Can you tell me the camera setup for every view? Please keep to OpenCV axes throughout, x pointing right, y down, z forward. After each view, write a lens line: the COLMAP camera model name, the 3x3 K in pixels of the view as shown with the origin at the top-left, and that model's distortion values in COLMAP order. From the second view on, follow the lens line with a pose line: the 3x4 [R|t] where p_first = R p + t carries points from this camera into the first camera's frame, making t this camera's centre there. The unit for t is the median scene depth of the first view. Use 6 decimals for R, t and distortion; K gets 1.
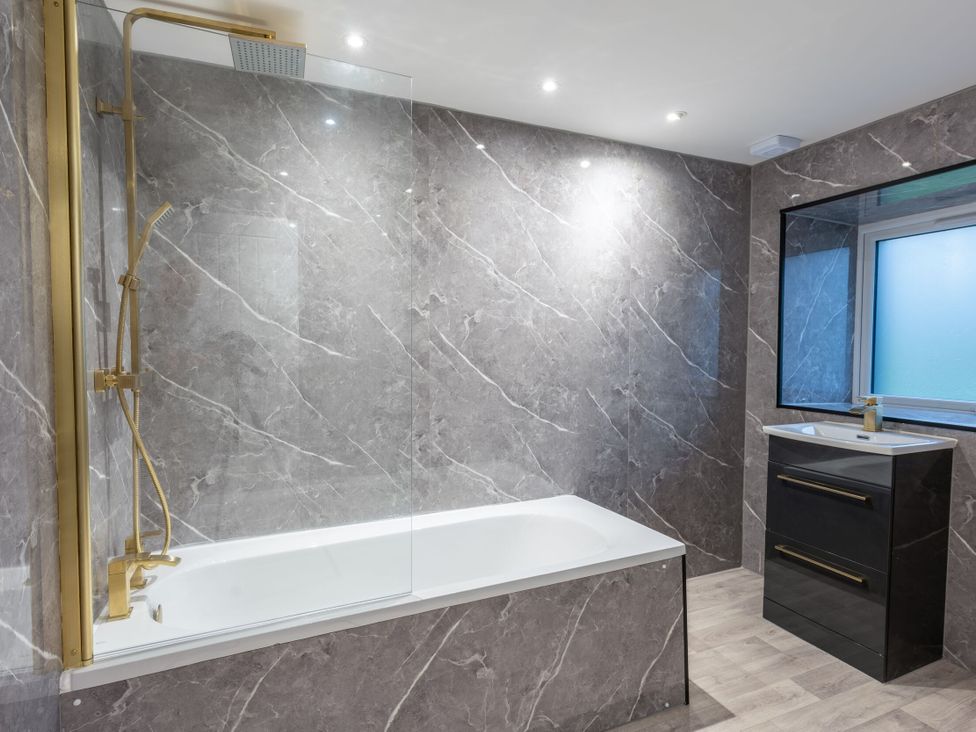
lens RADIAL K [[521.0, 0, 485.5], [0, 521.0, 366.7], [0, 0, 1]] dist [-0.002427, 0.001982]
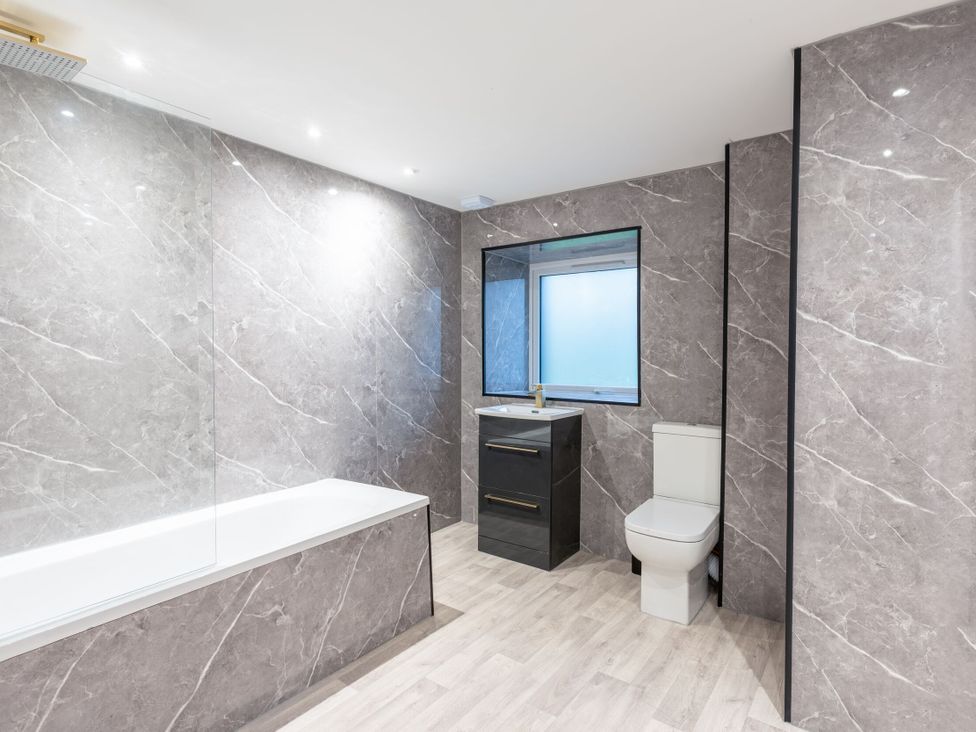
lens RADIAL K [[521.0, 0, 485.5], [0, 521.0, 366.7], [0, 0, 1]] dist [-0.002427, 0.001982]
pose [[0.863085, -0.018020, 0.504737, -0.136171], [0.023046, 0.999727, -0.003717, 0.011072], [-0.504532, 0.014840, 0.863265, -0.201666]]
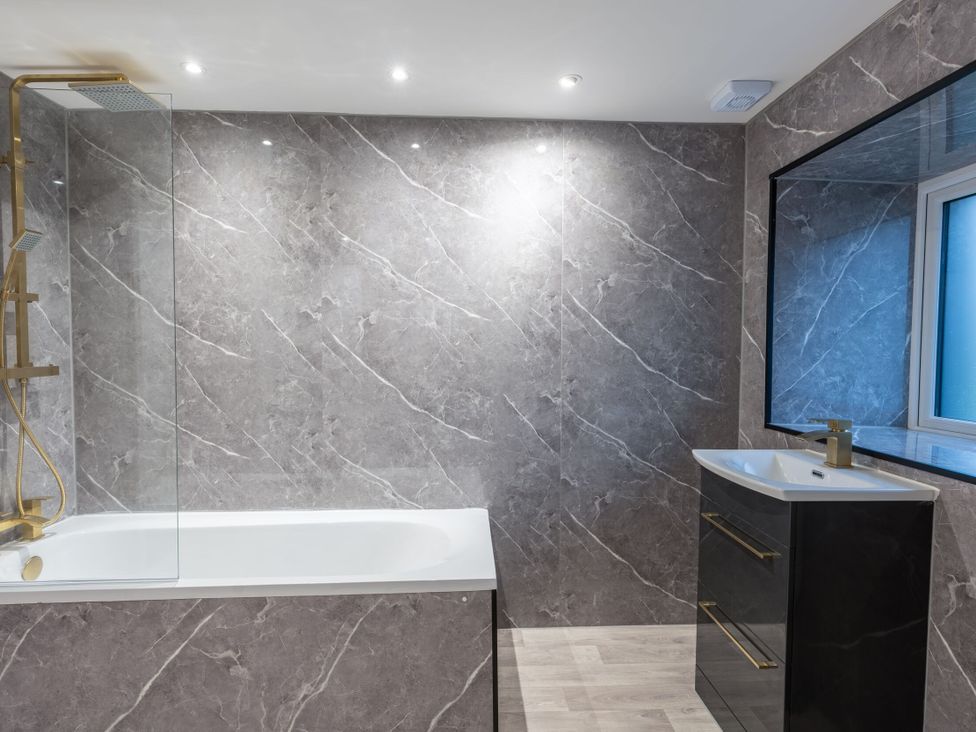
lens RADIAL K [[515.6, 0, 488.0], [0, 515.6, 366.0], [0, 0, 1]] dist [-0.000720, 0.001189]
pose [[0.935765, 0.015757, -0.352272, 0.552173], [-0.017691, 0.999841, -0.002271, -0.006314], [0.352181, 0.008357, 0.935895, 0.160104]]
